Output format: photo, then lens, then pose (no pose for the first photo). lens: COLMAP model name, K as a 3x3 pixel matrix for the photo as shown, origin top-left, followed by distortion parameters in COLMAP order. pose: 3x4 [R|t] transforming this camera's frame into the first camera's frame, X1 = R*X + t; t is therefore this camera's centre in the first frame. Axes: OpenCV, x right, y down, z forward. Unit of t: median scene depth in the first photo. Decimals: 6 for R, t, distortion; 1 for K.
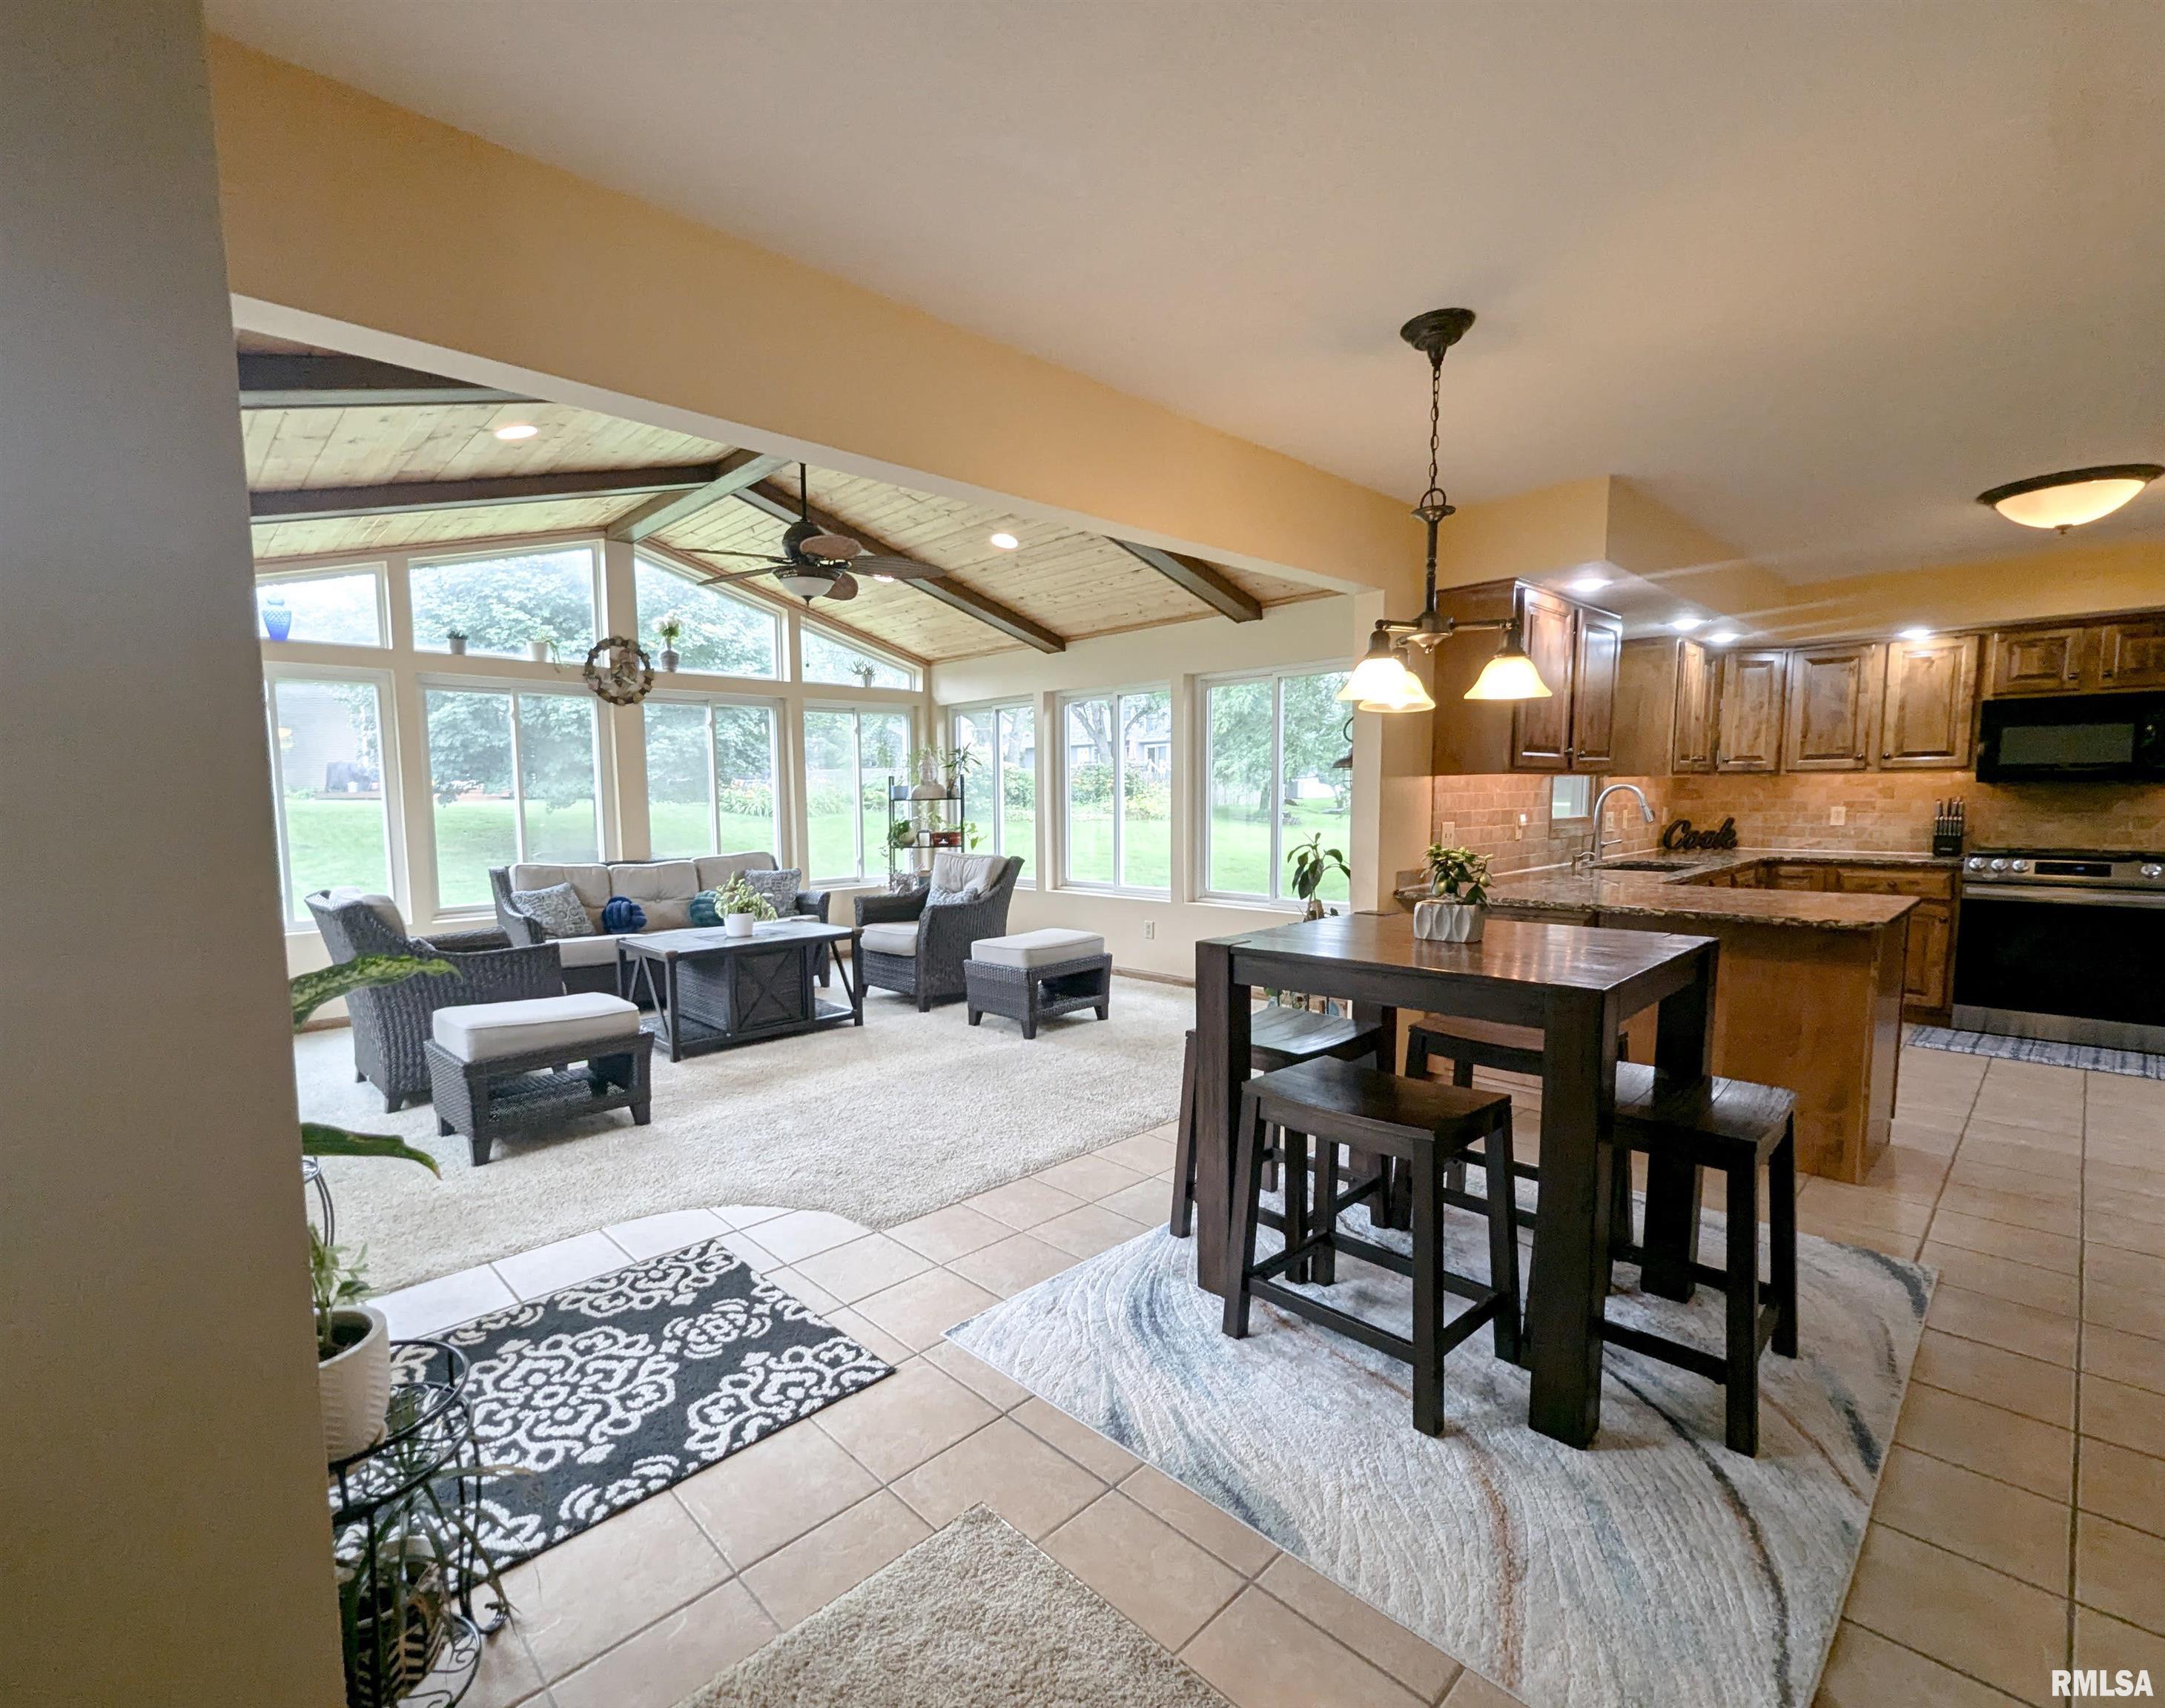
lens RADIAL K [[975.9, 0, 1006.1], [0, 975.9, 886.7], [0, 0, 1]] dist [0.000995, 0.000505]
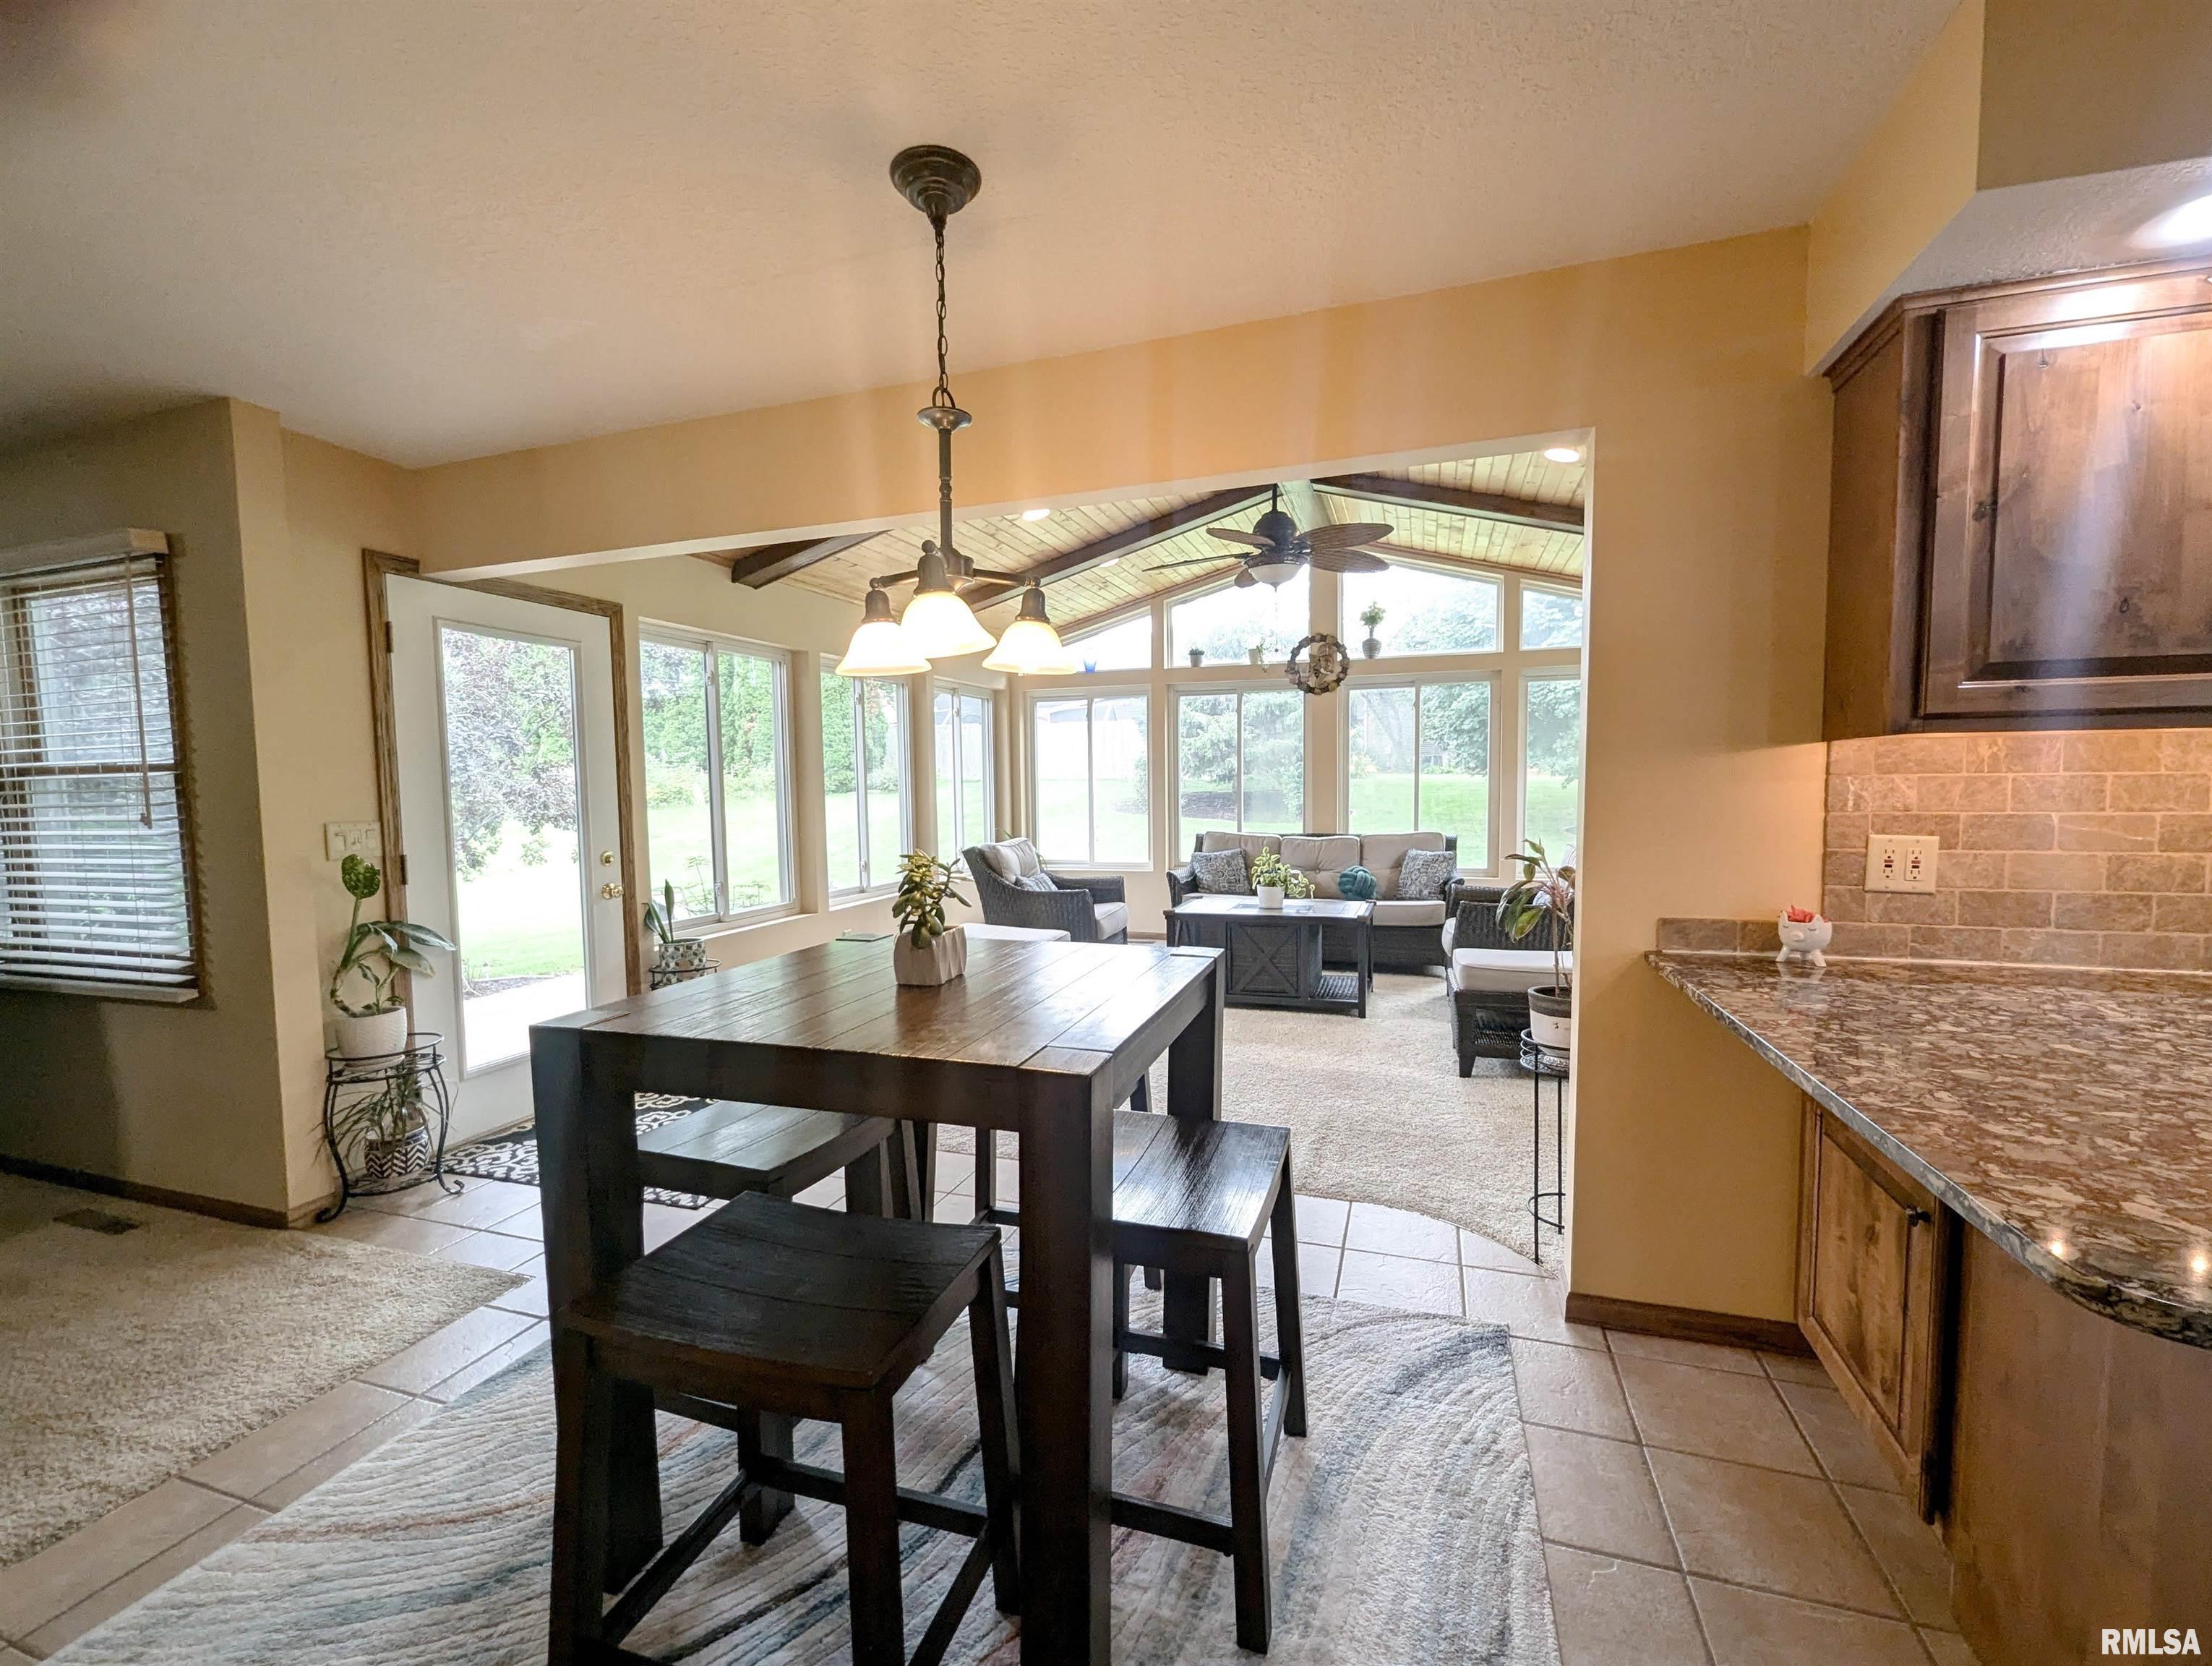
lens RADIAL K [[923.6, 0, 1112.3], [0, 923.6, 843.9], [0, 0, 1]] dist [-0.003186, 0.000965]
pose [[0.497518, 0.063040, -0.865160, 0.461038], [-0.074900, 0.996753, 0.029557, -0.032330], [0.864214, 0.050096, 0.500624, 0.307478]]
